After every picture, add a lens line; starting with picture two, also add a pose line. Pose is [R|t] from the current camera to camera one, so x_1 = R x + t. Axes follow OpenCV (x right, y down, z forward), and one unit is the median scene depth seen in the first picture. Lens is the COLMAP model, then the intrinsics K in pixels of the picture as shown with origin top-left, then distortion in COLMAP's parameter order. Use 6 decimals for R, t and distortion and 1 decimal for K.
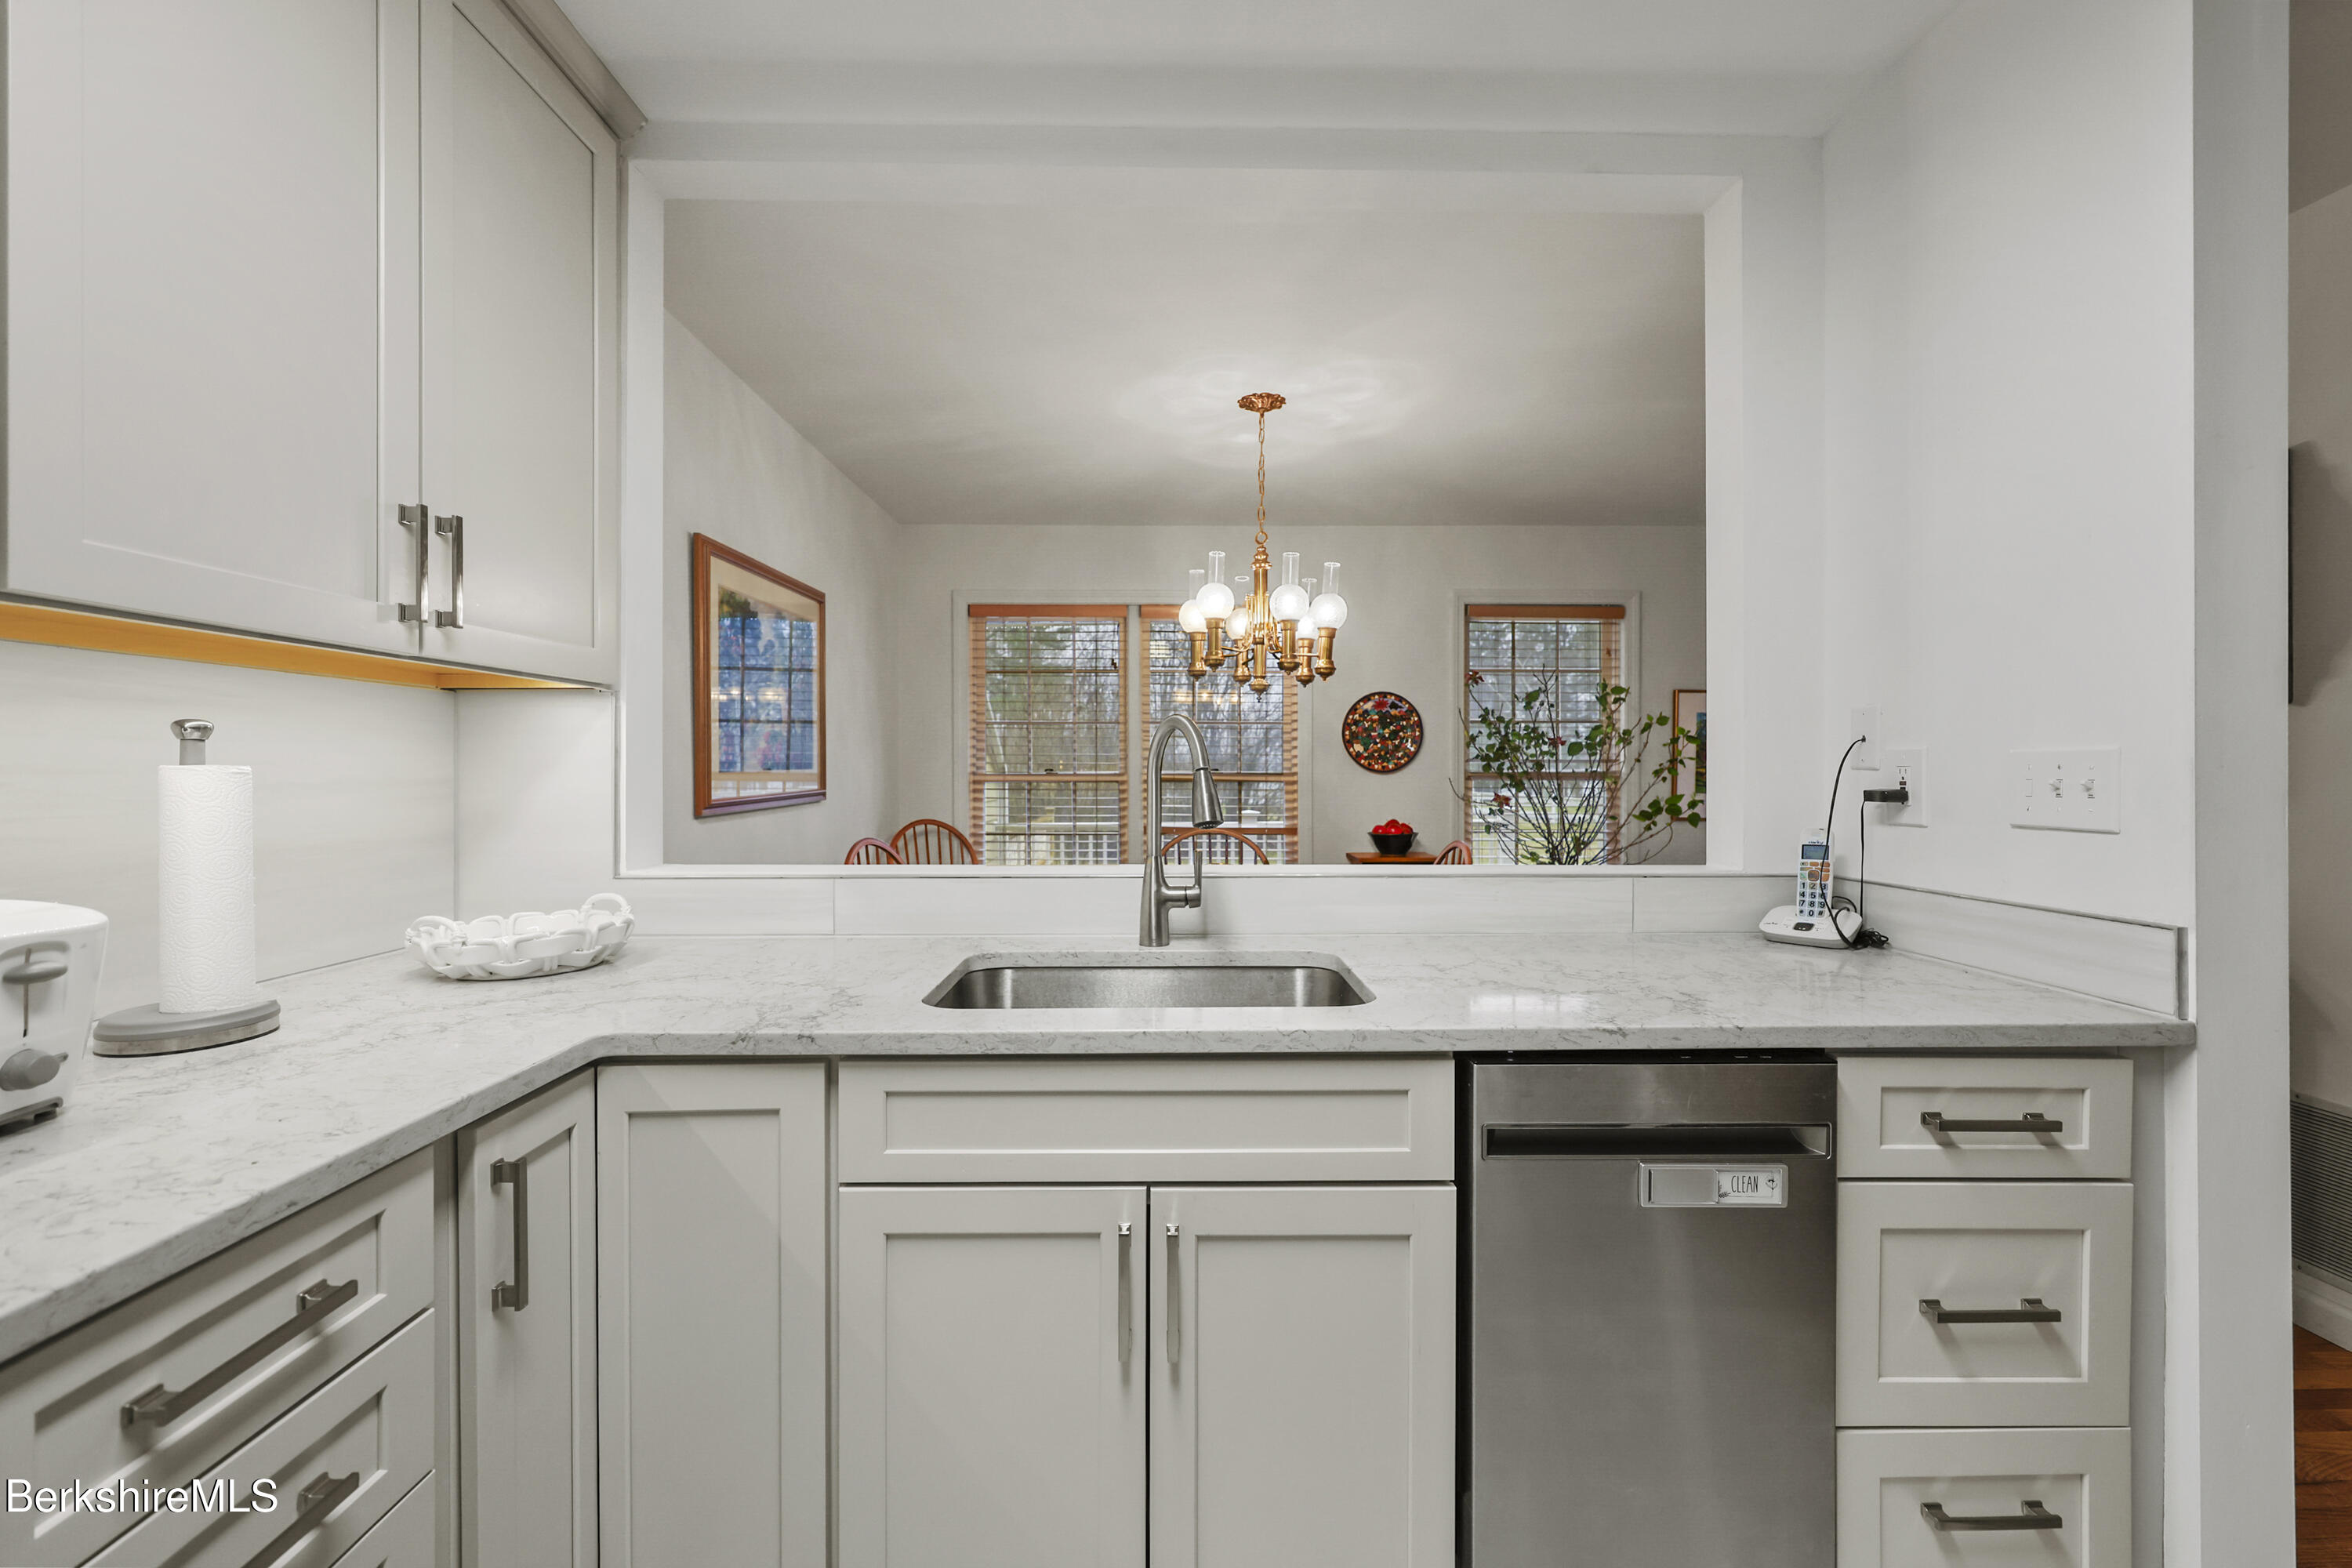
lens RADIAL K [[946.8, 0, 1179.1], [0, 946.8, 773.9], [0, 0, 1]] dist [-0.000313, 0.000130]
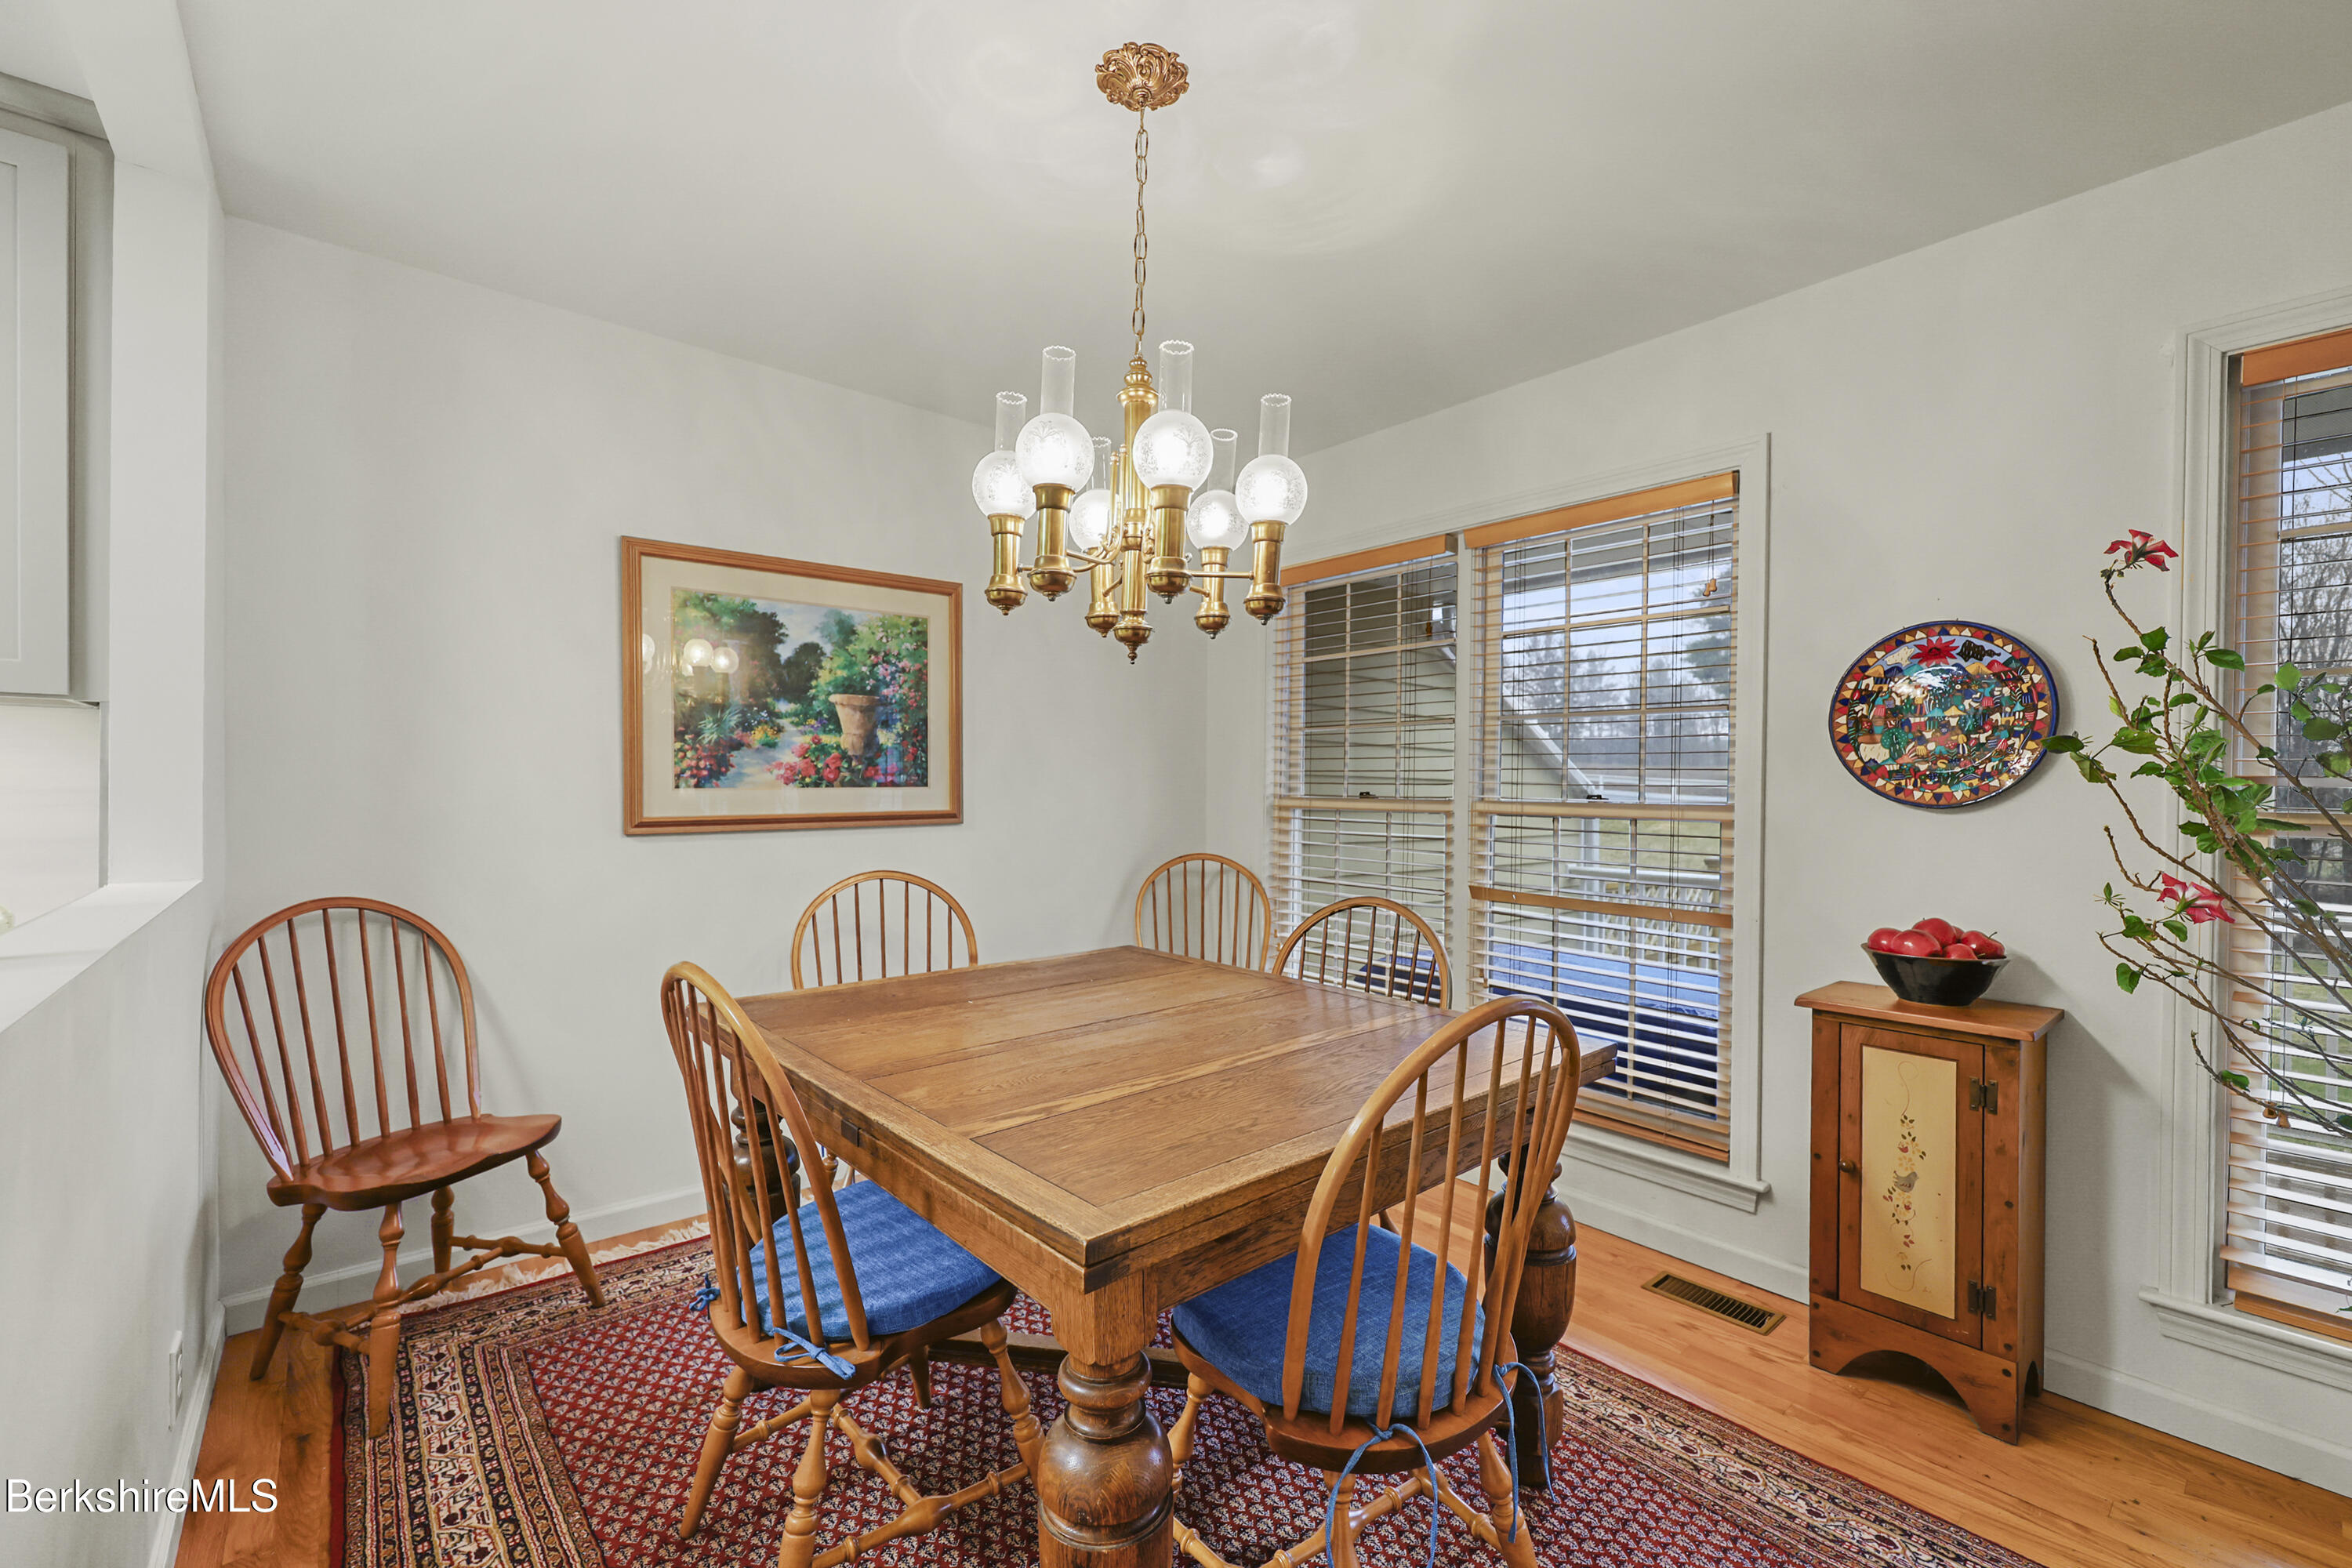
lens RADIAL K [[978.8, 0, 1176.0], [0, 978.8, 784.0], [0, 0, 1]] dist [-0.000088, 0.000052]
pose [[0.639781, 0.005129, -0.768540, 0.590283], [-0.015187, 0.999867, -0.005969, -0.008073], [0.768407, 0.015491, 0.639774, 0.785382]]
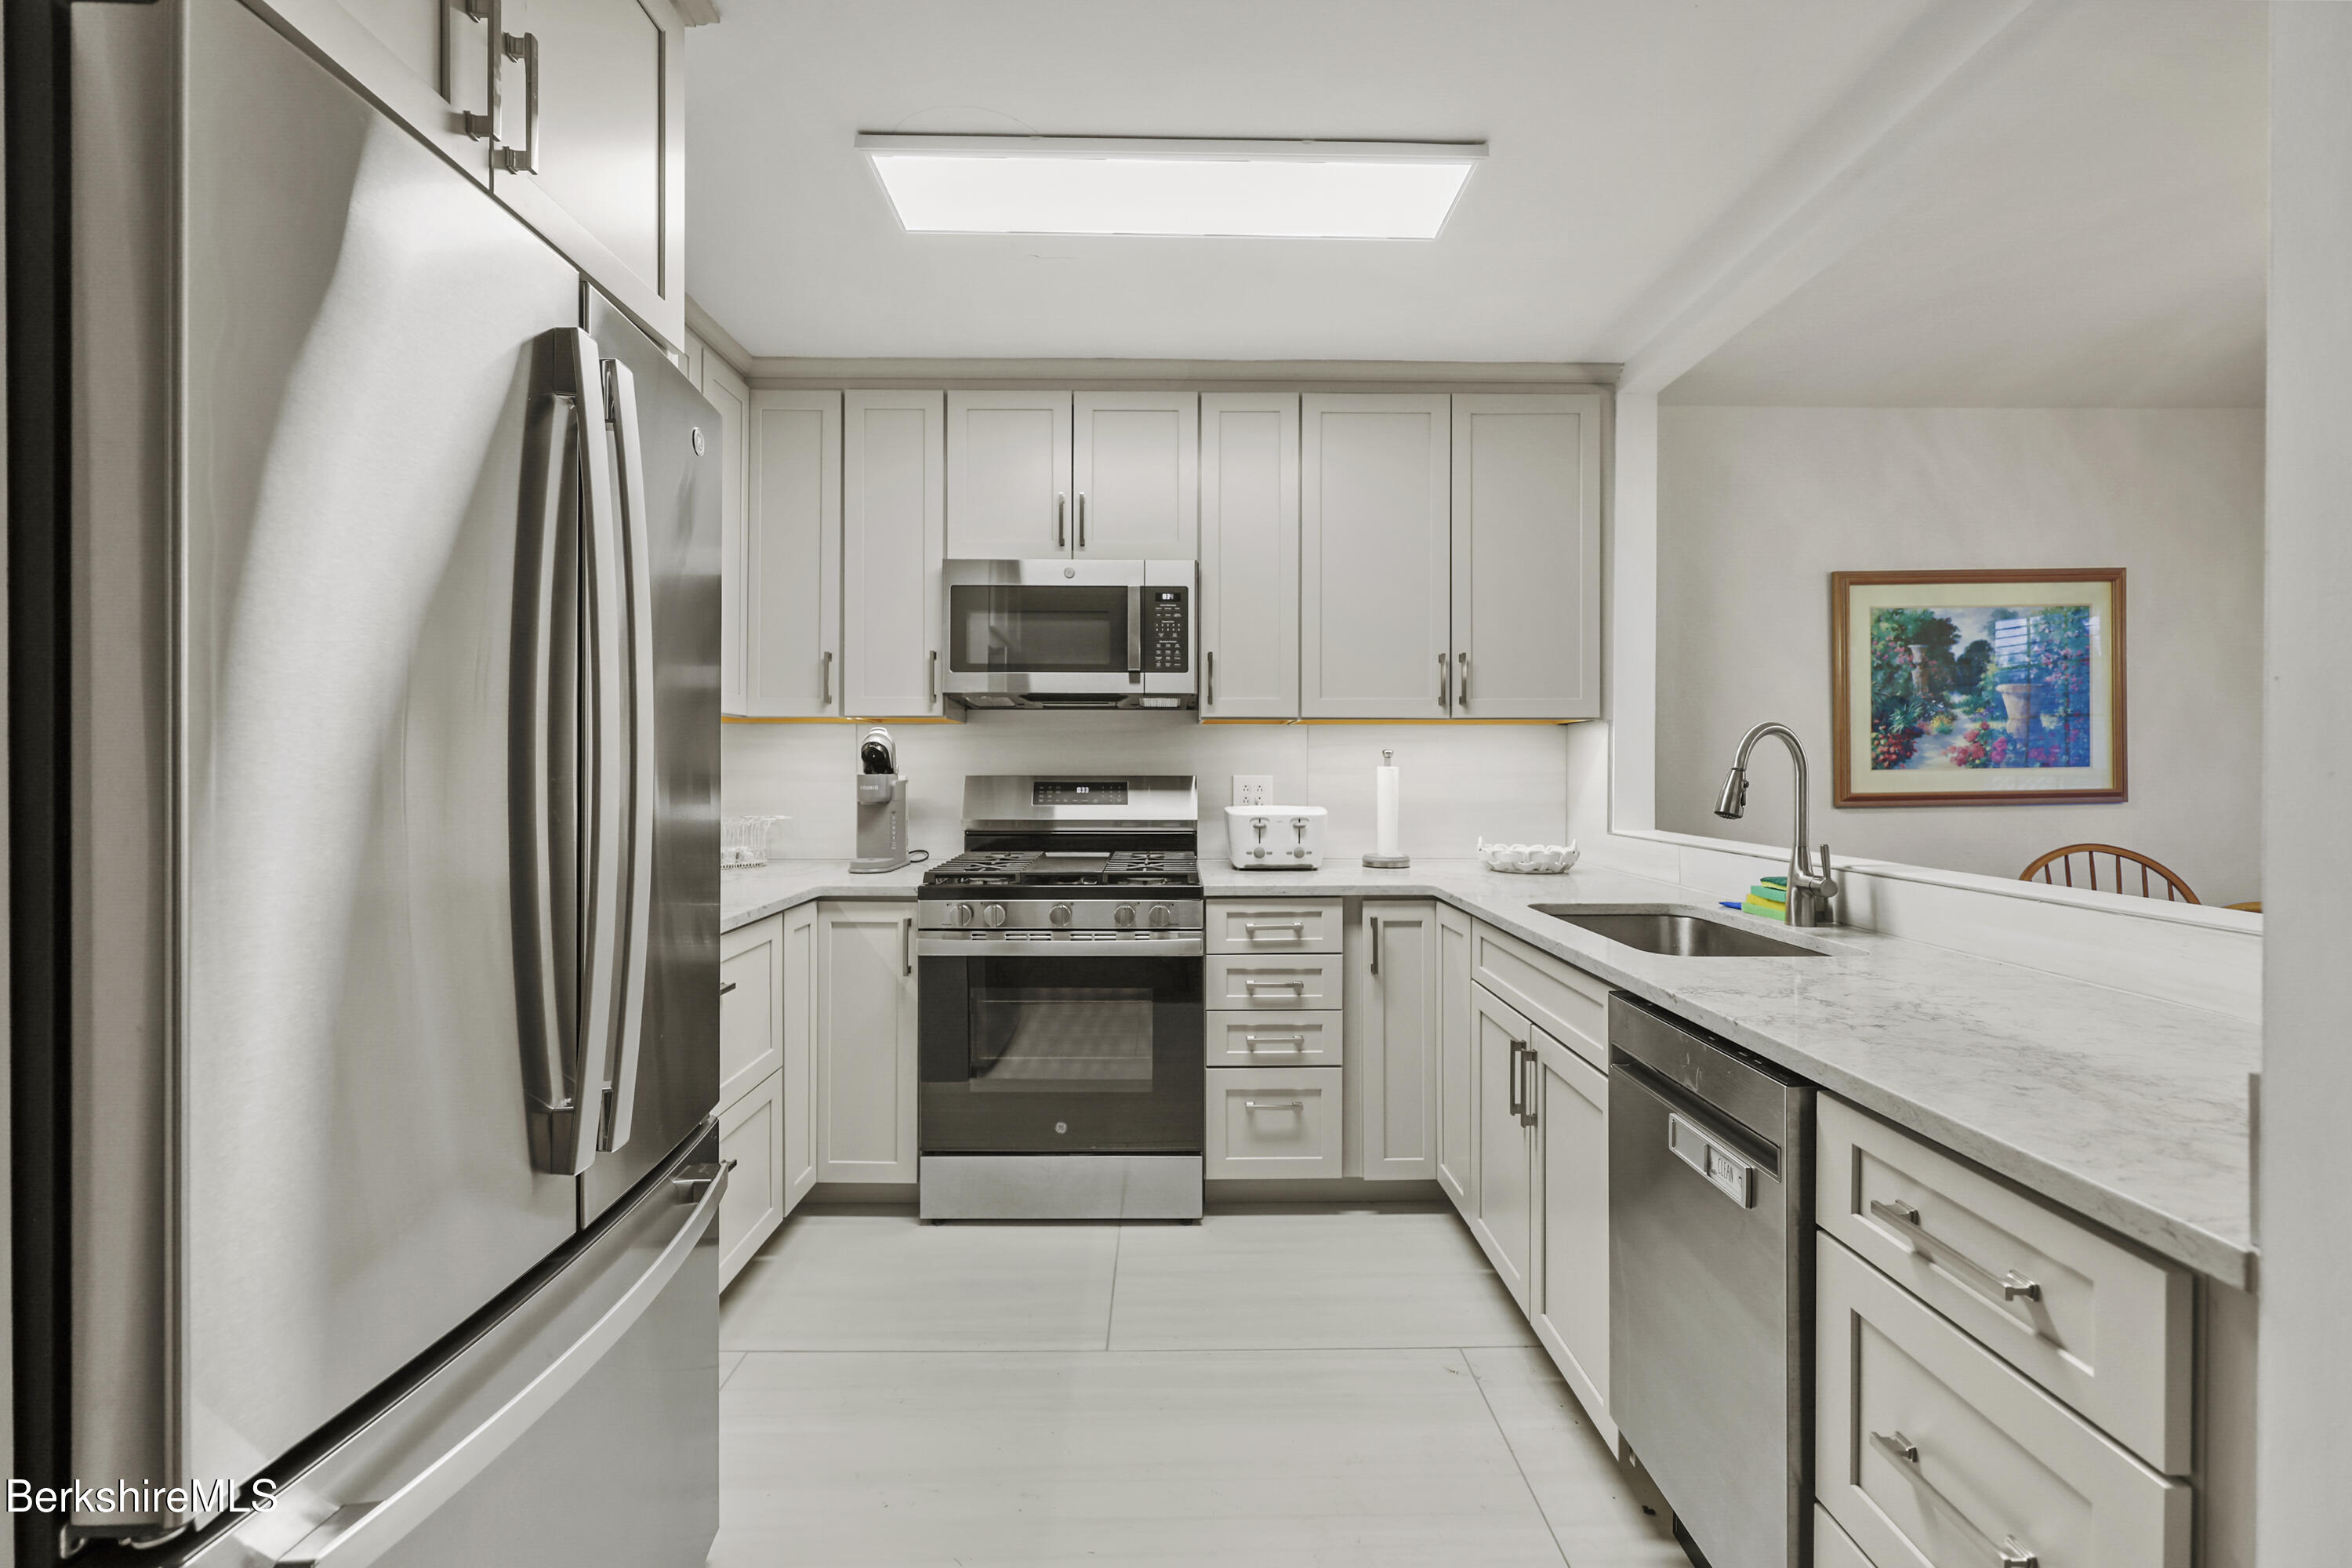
lens RADIAL K [[946.8, 0, 1179.1], [0, 946.8, 773.9], [0, 0, 1]] dist [-0.000313, 0.000130]
pose [[-0.004952, 0.009760, -0.999940, 0.690704], [-0.004176, 0.999943, 0.009780, -0.004849], [0.999979, 0.004224, -0.004911, 0.168757]]
